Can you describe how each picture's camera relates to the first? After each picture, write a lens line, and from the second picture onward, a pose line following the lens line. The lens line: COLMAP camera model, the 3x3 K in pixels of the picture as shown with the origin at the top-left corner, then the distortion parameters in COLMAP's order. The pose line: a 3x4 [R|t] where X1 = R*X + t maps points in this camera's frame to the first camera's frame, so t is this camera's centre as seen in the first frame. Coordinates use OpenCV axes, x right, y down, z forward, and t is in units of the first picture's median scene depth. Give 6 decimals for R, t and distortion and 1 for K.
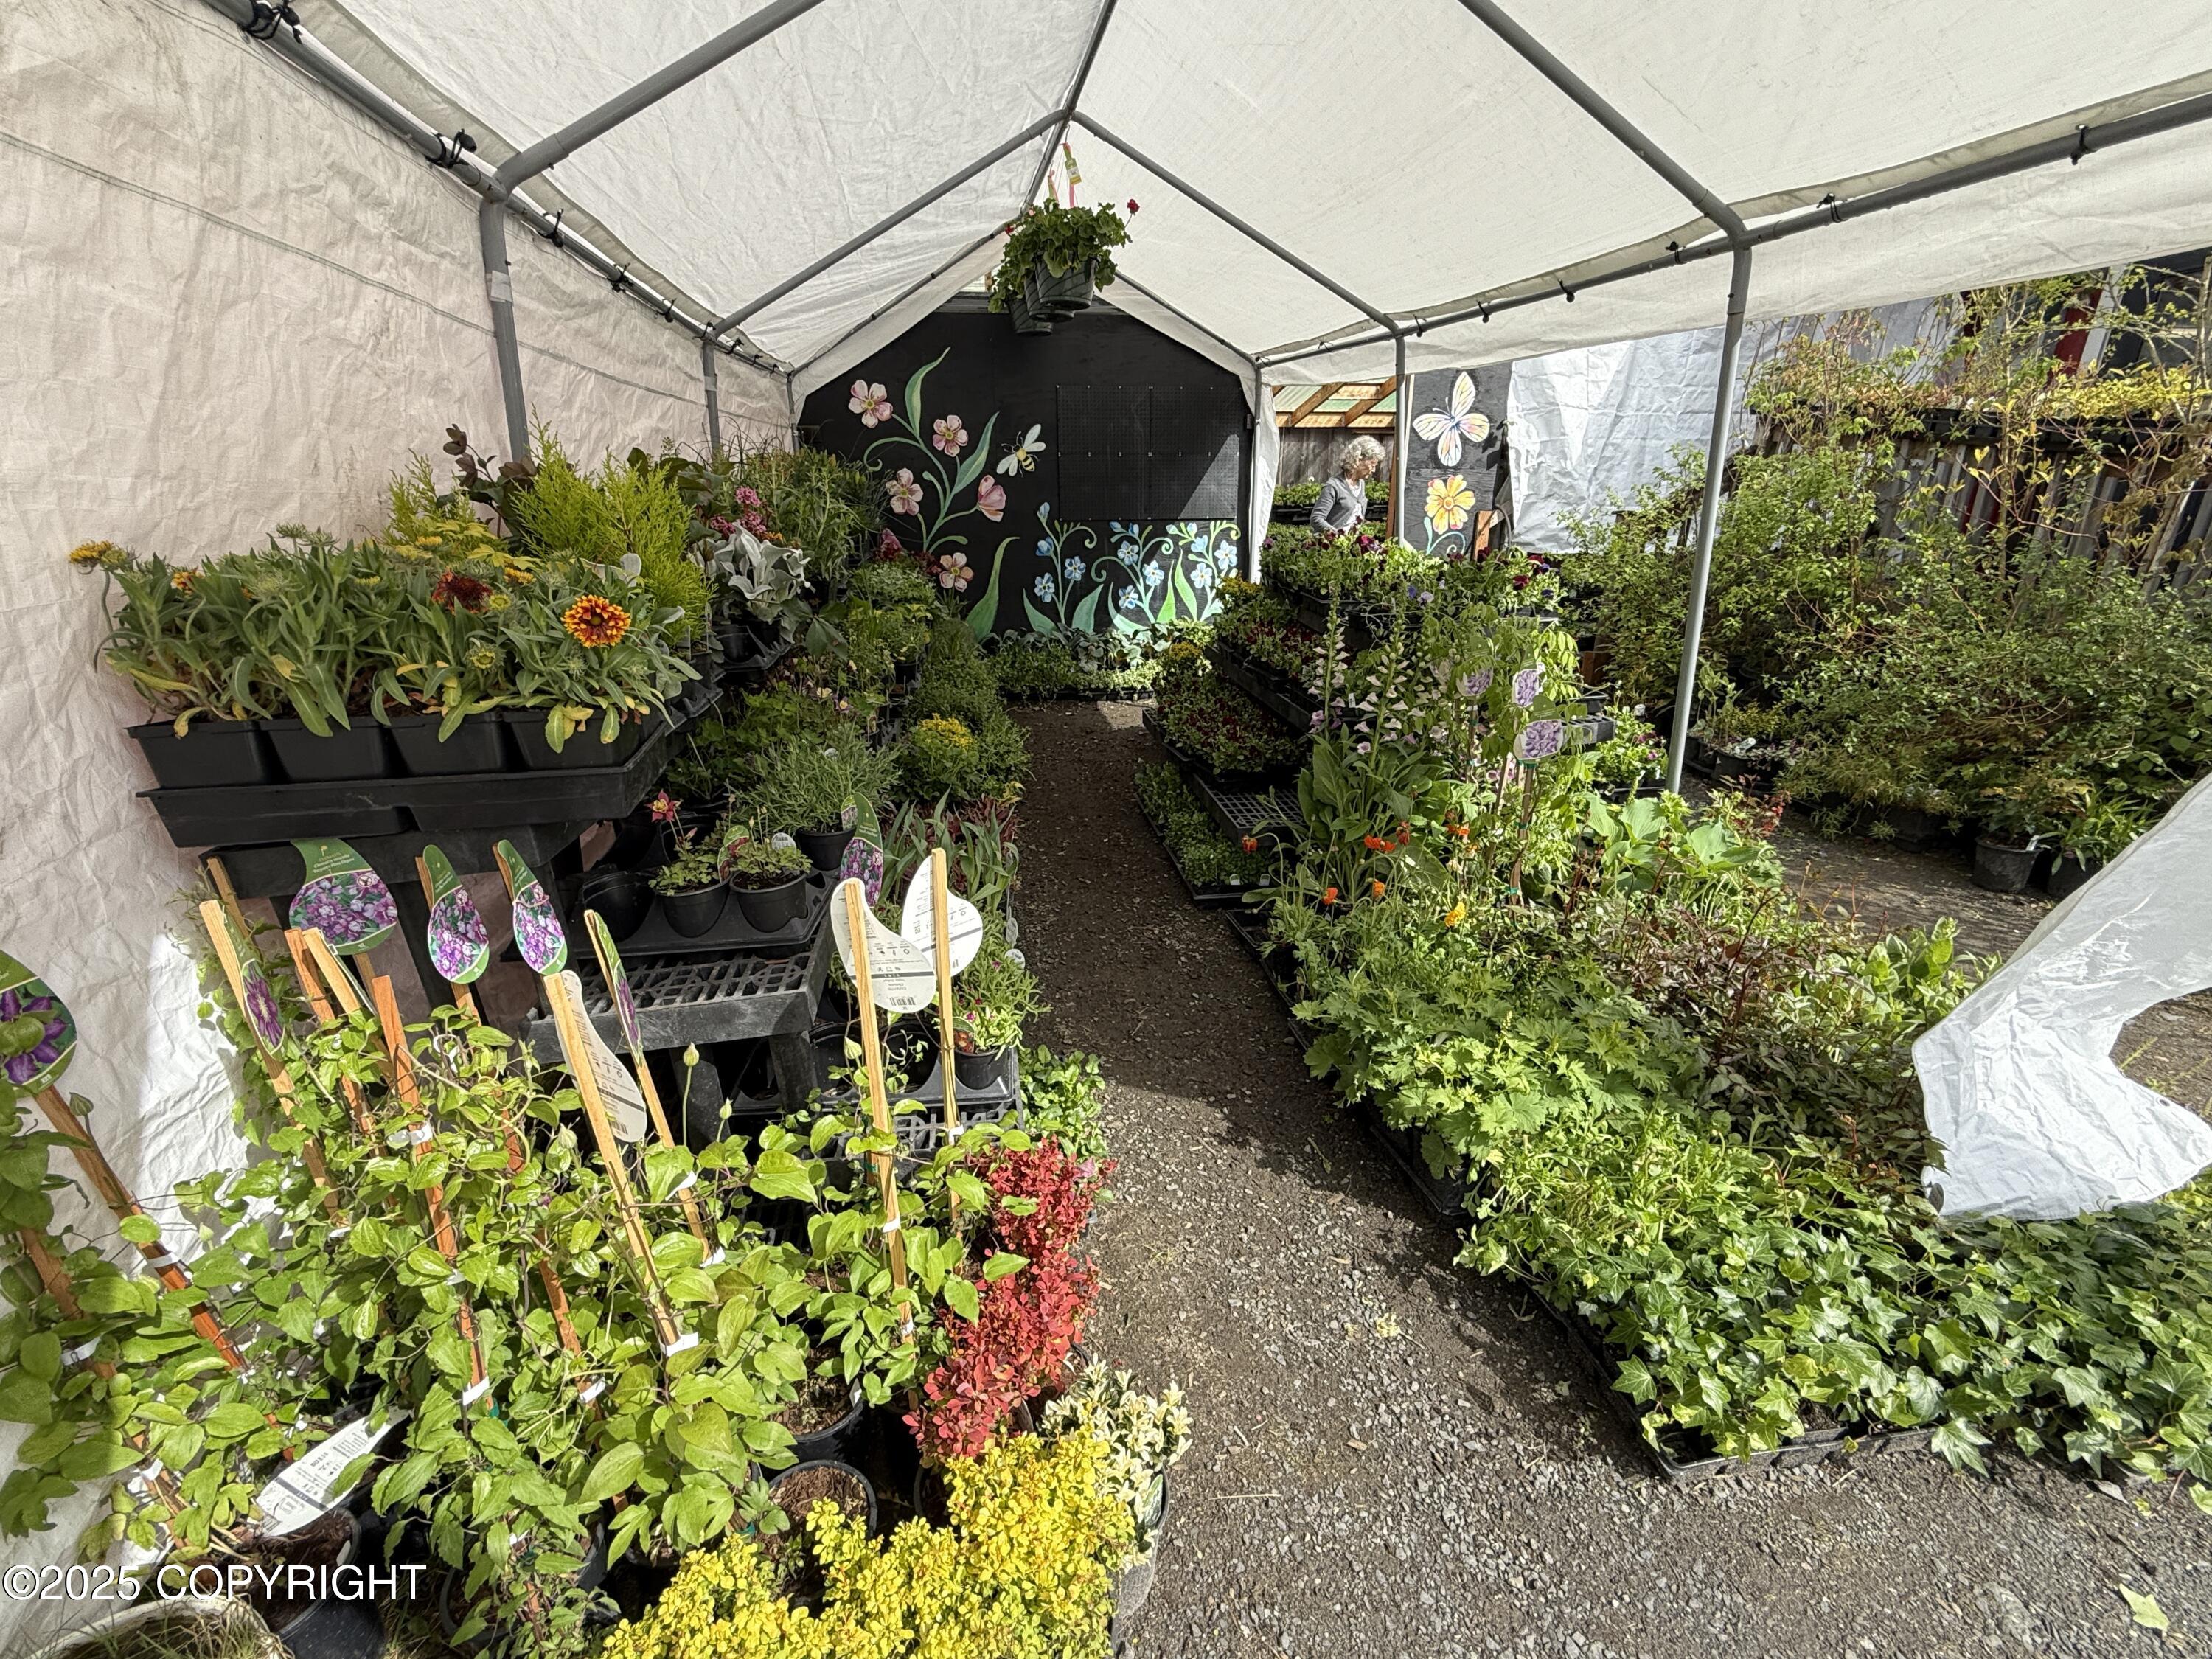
lens RADIAL K [[934.7, 0, 1106.8], [0, 934.7, 822.4], [0, 0, 1]] dist [0.001354, -0.000763]
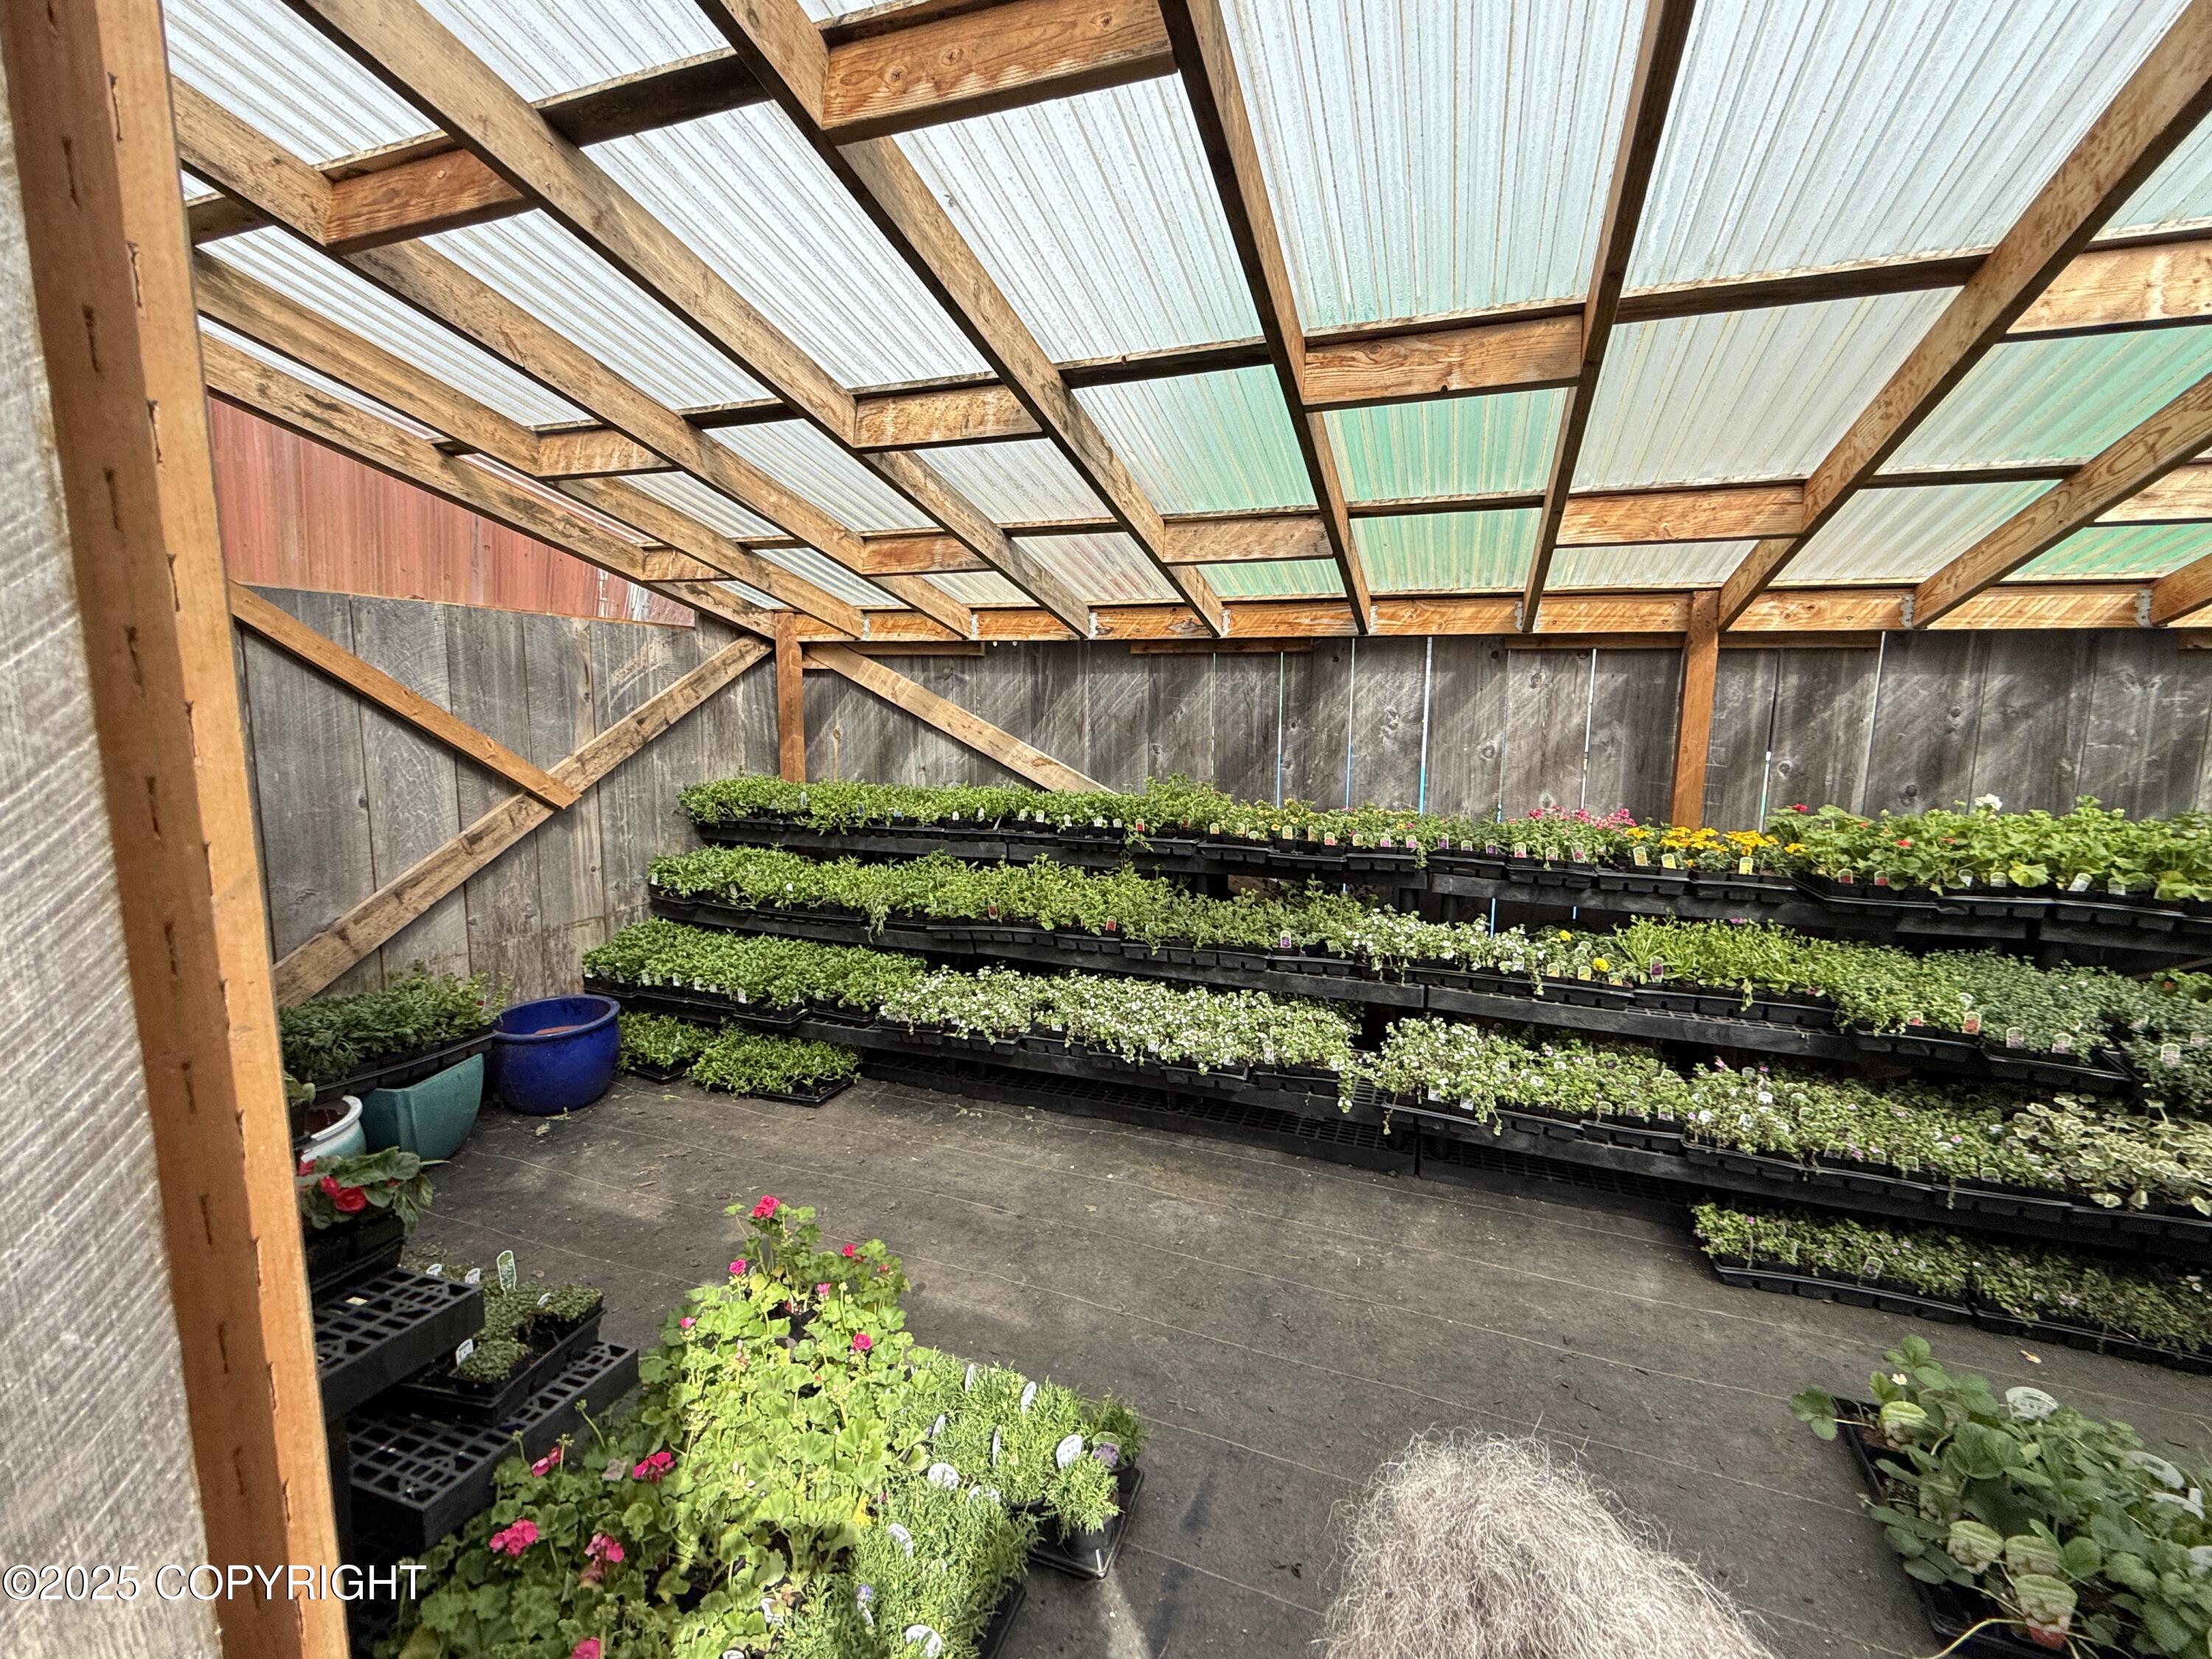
lens RADIAL K [[934.7, 0, 1106.8], [0, 934.7, 822.4], [0, 0, 1]] dist [0.001354, -0.000763]
pose [[0.852598, 0.092977, -0.514229, 0.221953], [-0.198143, 0.968082, -0.153485, -0.425785], [0.483545, 0.232751, 0.843808, 1.020545]]
